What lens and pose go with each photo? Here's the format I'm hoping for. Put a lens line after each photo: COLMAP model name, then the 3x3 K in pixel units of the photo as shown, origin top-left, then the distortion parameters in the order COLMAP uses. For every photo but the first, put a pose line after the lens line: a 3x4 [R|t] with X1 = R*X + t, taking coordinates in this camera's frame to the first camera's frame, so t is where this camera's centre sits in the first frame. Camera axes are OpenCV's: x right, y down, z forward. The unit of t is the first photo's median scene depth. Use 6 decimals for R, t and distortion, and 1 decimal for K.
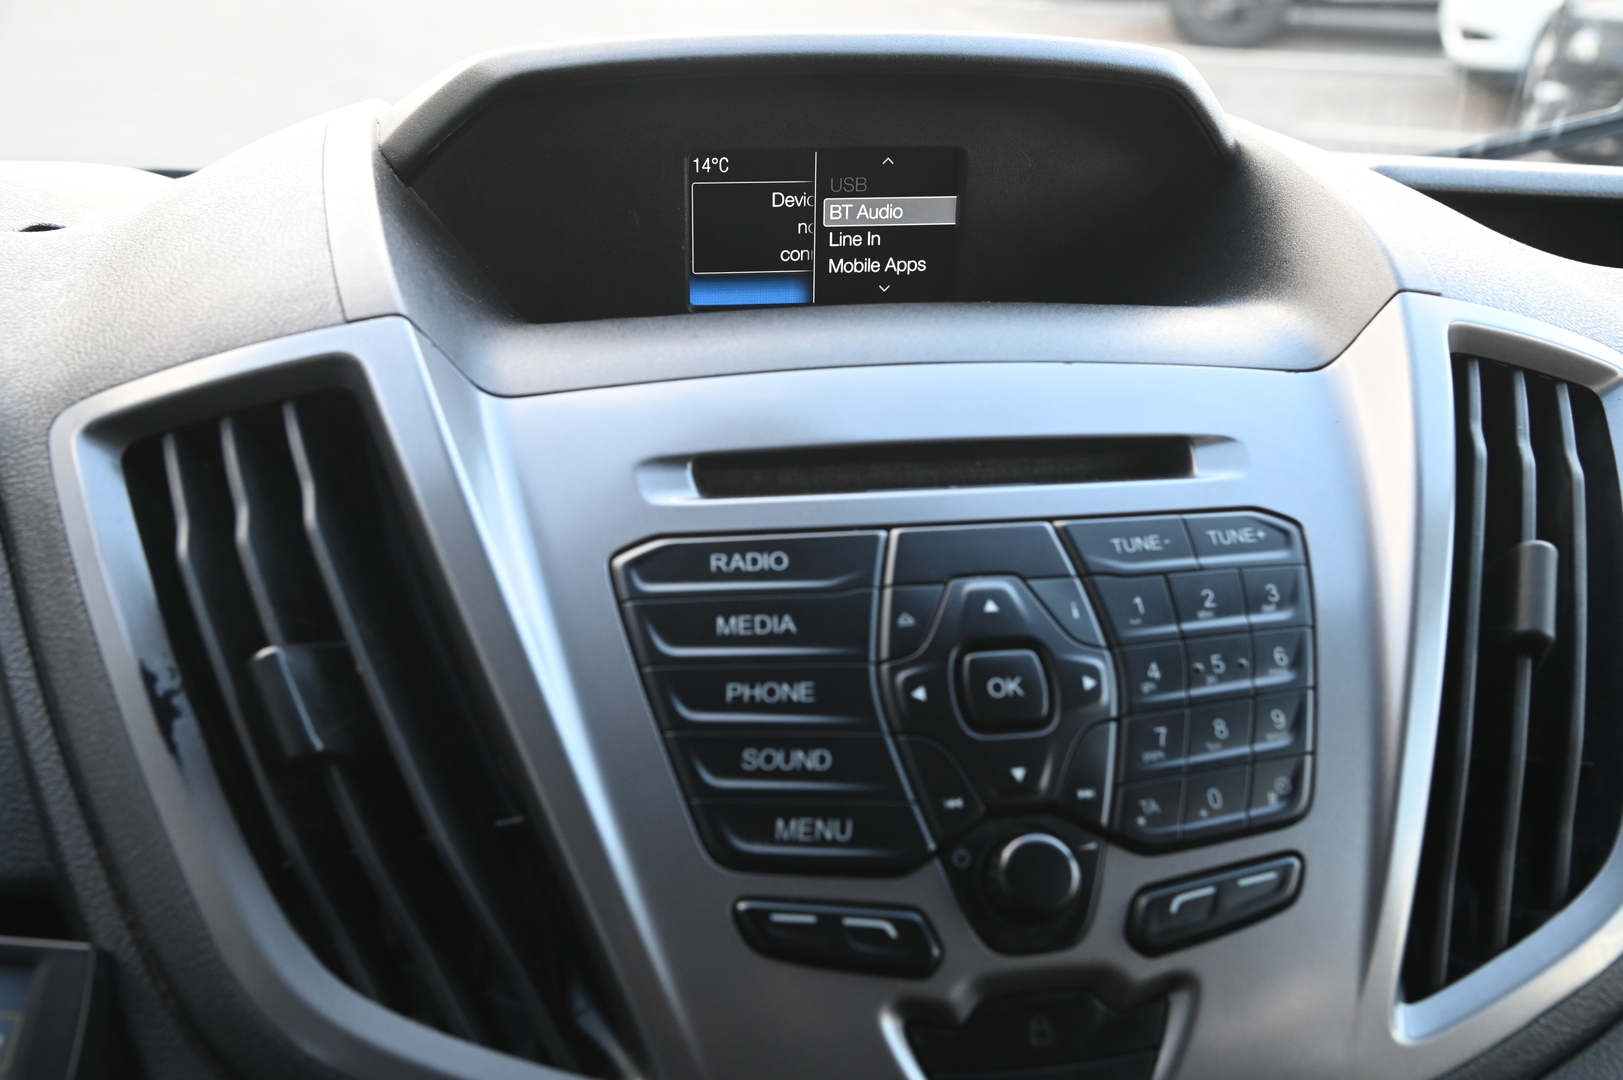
lens RADIAL K [[1763.4, 0, 811.5], [0, 1763.4, 540.0], [0, 0, 1]] dist [0.008455, 0.164268]
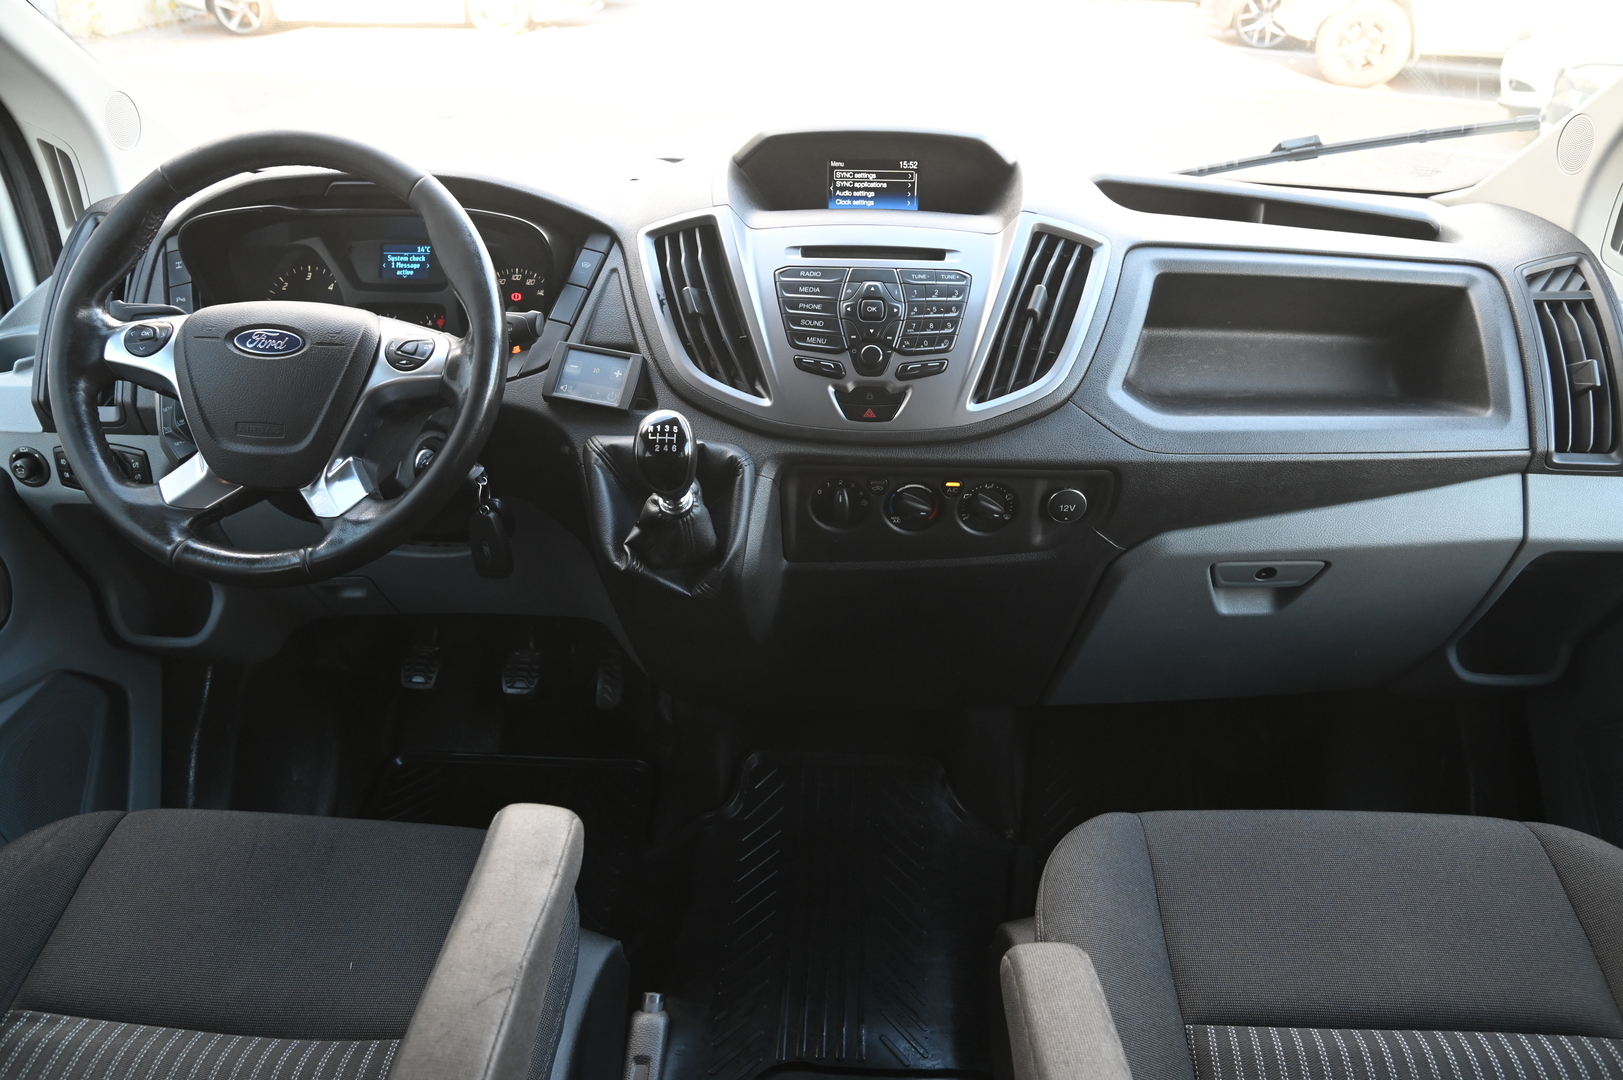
lens RADIAL K [[1172.8, 0, 811.5], [0, 1172.8, 540.0], [0, 0, 1]] dist [-0.091032, 0.060129]
pose [[0.973486, 0.097237, -0.207052, 0.536761], [-0.072174, 0.989484, 0.125351, 0.261827], [0.217063, -0.107084, 0.970266, -1.470098]]
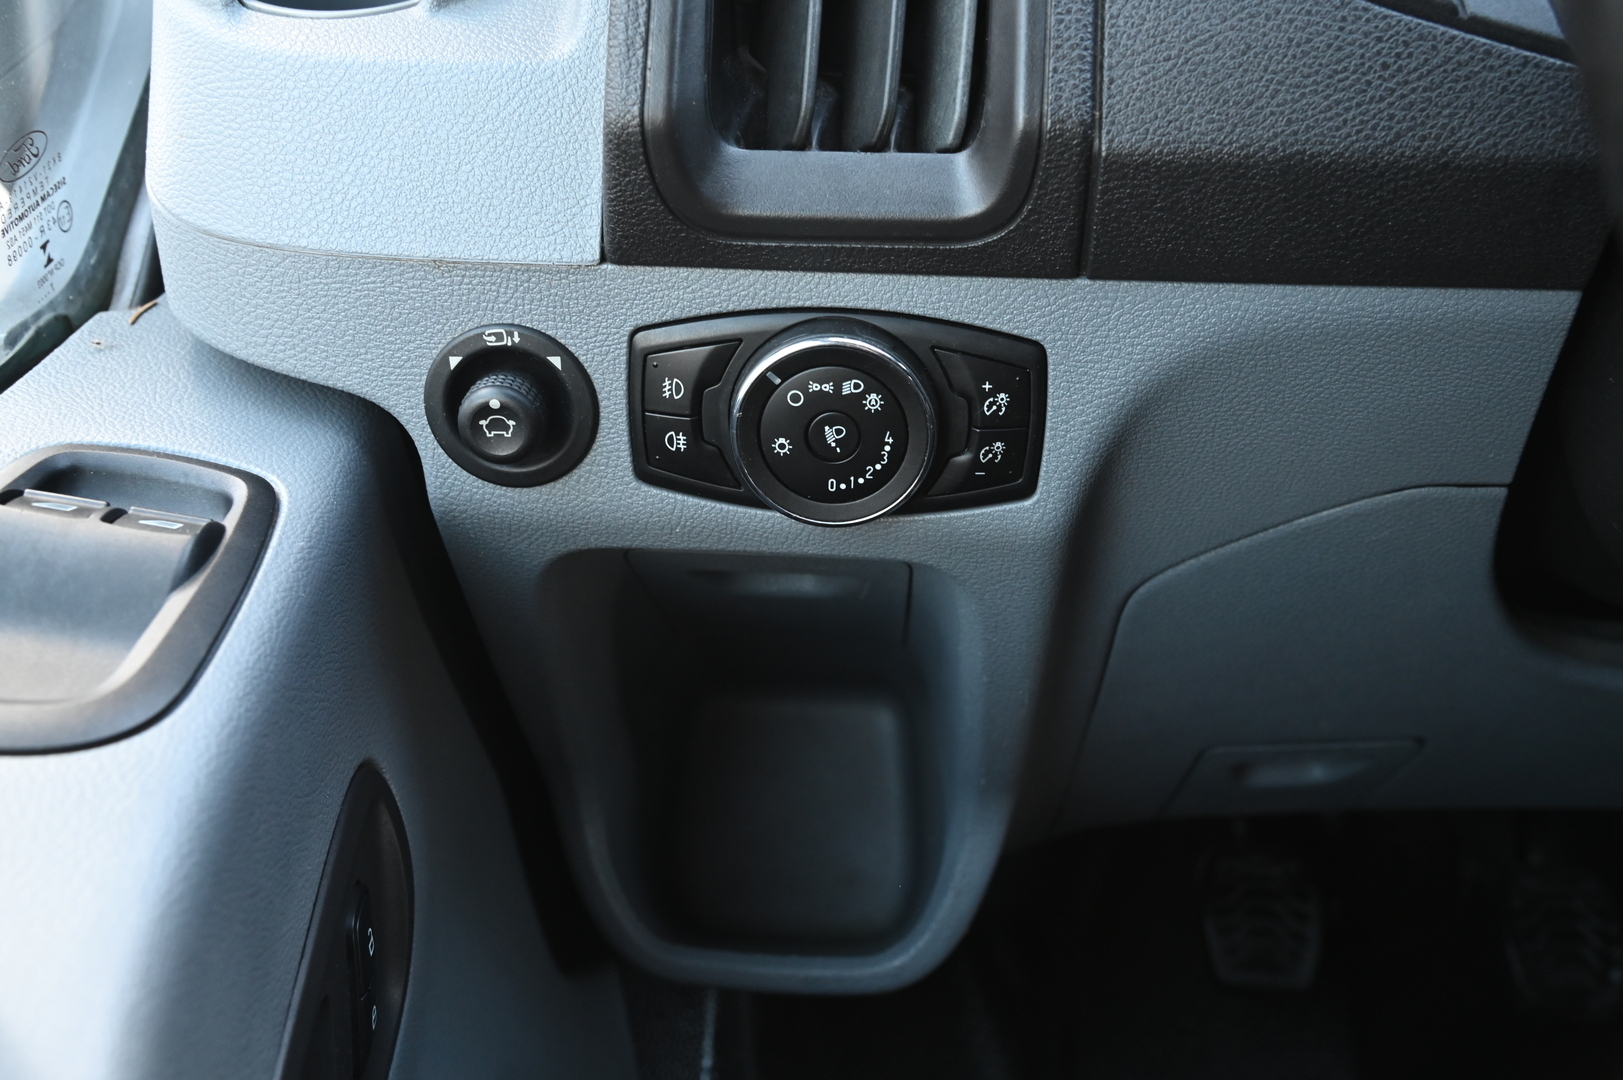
lens RADIAL K [[1733.0, 0, 813.3], [0, 1733.0, 515.6], [0, 0, 1]] dist [-0.000478, 0.178988]
pose [[0.974849, 0.112583, -0.192338, -1.507081], [-0.075369, 0.978716, 0.190879, 0.422906], [0.209734, -0.171582, 0.962586, -0.146289]]
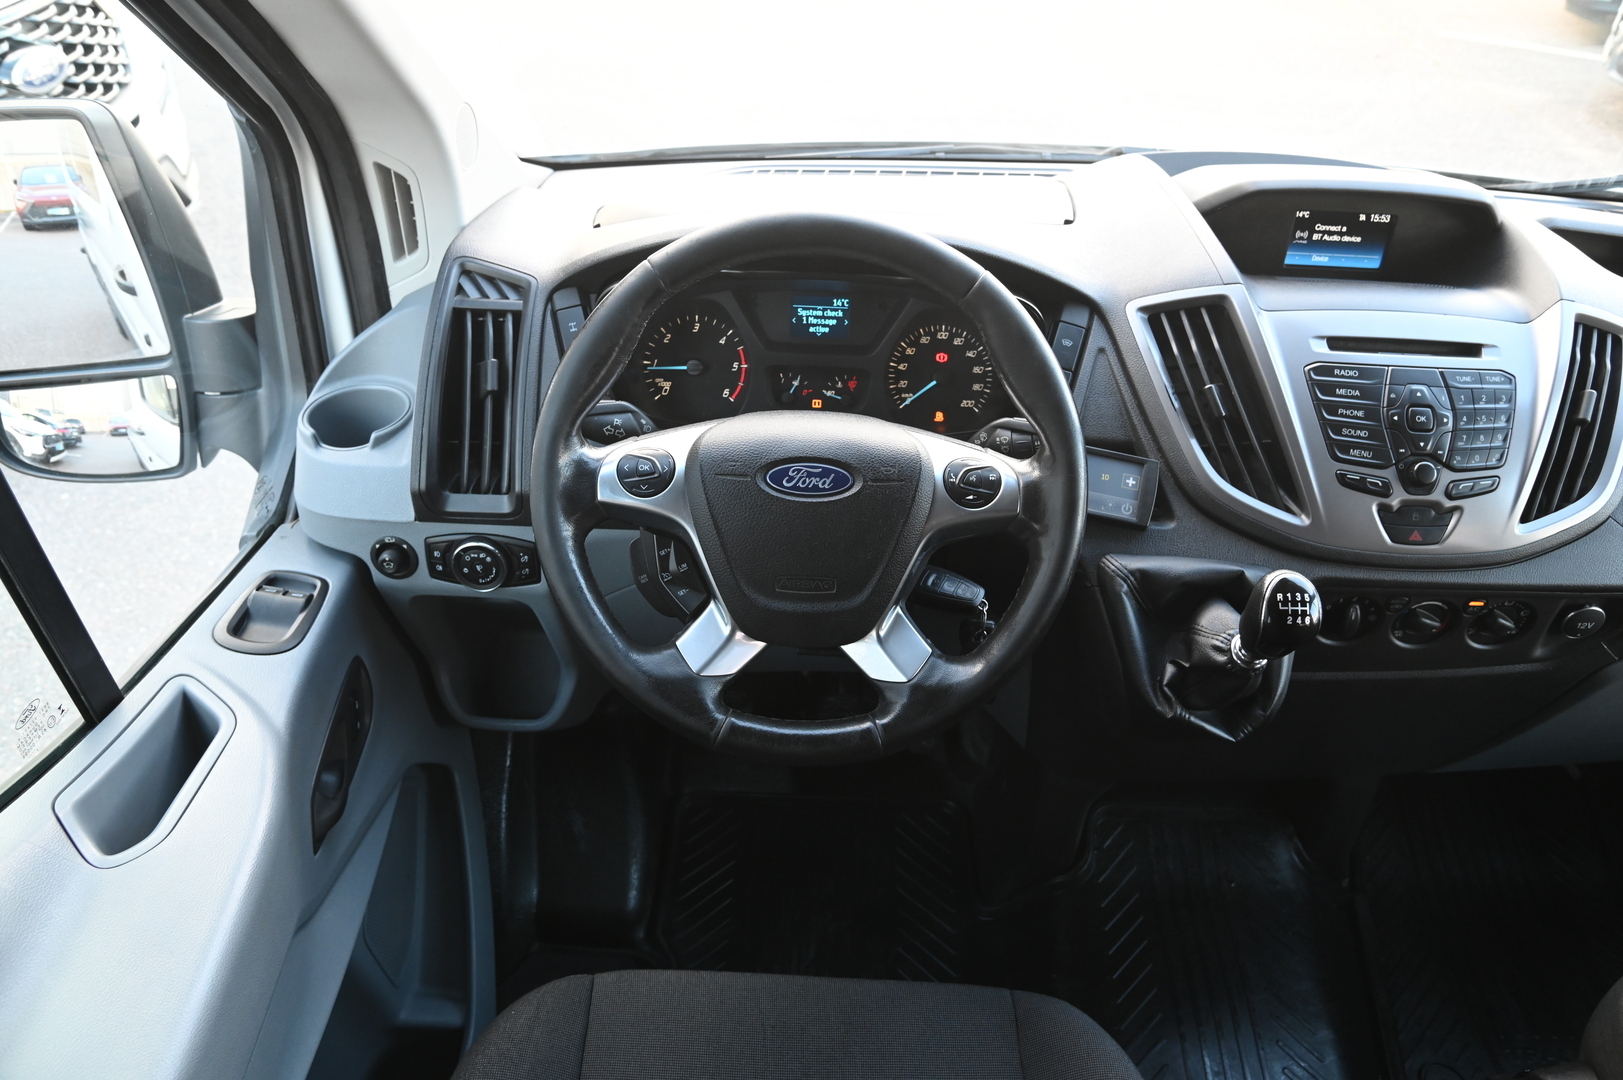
lens RADIAL K [[1172.8, 0, 811.5], [0, 1172.8, 540.0], [0, 0, 1]] dist [-0.091032, 0.060129]
pose [[0.980373, 0.122443, -0.154520, -0.658067], [-0.083389, 0.967736, 0.237769, -0.116196], [0.178648, -0.220217, 0.958952, -1.356007]]
